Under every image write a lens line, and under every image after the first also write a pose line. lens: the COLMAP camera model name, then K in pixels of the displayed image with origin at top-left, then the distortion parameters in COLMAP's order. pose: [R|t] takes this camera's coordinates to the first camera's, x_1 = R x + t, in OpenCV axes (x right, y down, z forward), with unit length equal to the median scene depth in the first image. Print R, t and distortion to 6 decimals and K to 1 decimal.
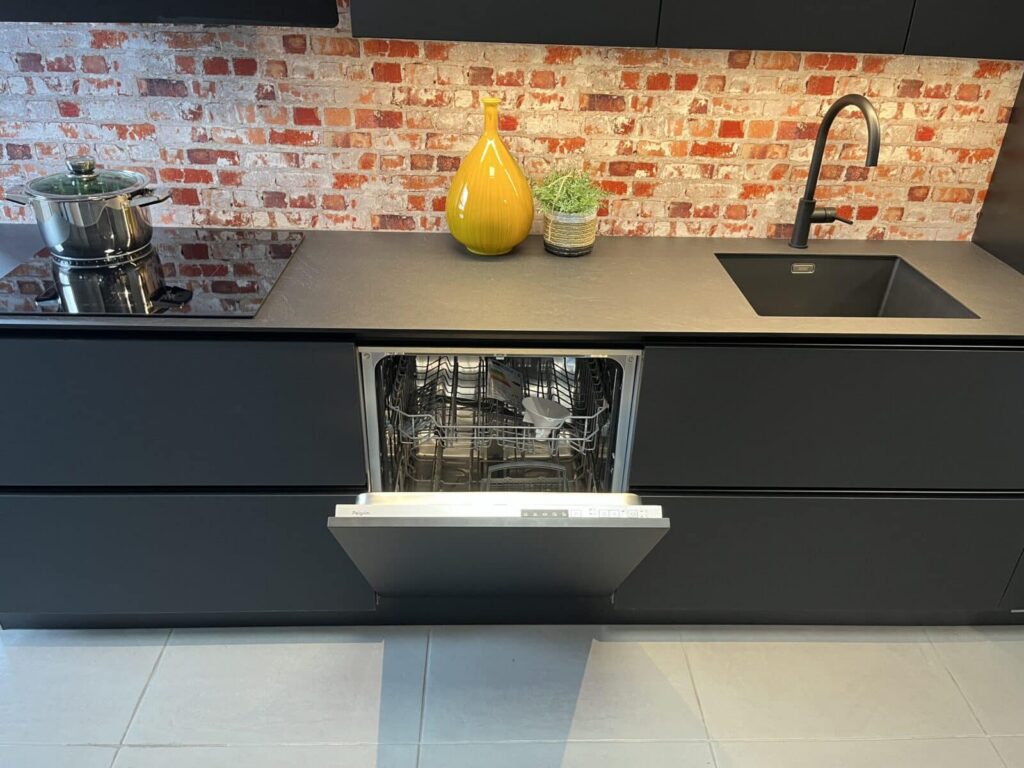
lens RADIAL K [[796.1, 0, 510.5], [0, 796.1, 389.6], [0, 0, 1]] dist [0.065586, -0.099260]
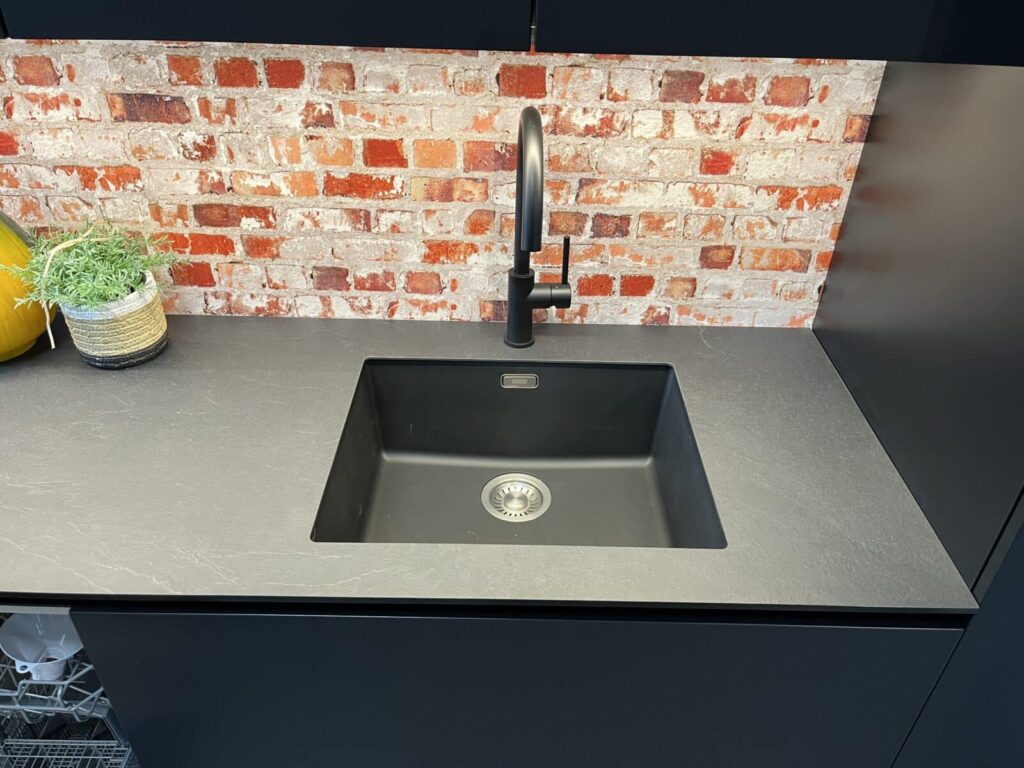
lens RADIAL K [[772.4, 0, 512.0], [0, 772.4, 384.0], [0, 0, 1]] dist [0.048418, -0.080381]
pose [[0.999474, 0.013509, -0.029493, 0.380983], [-0.011072, 0.996630, 0.081277, -0.199376], [0.030492, -0.080908, 0.996255, 0.414129]]
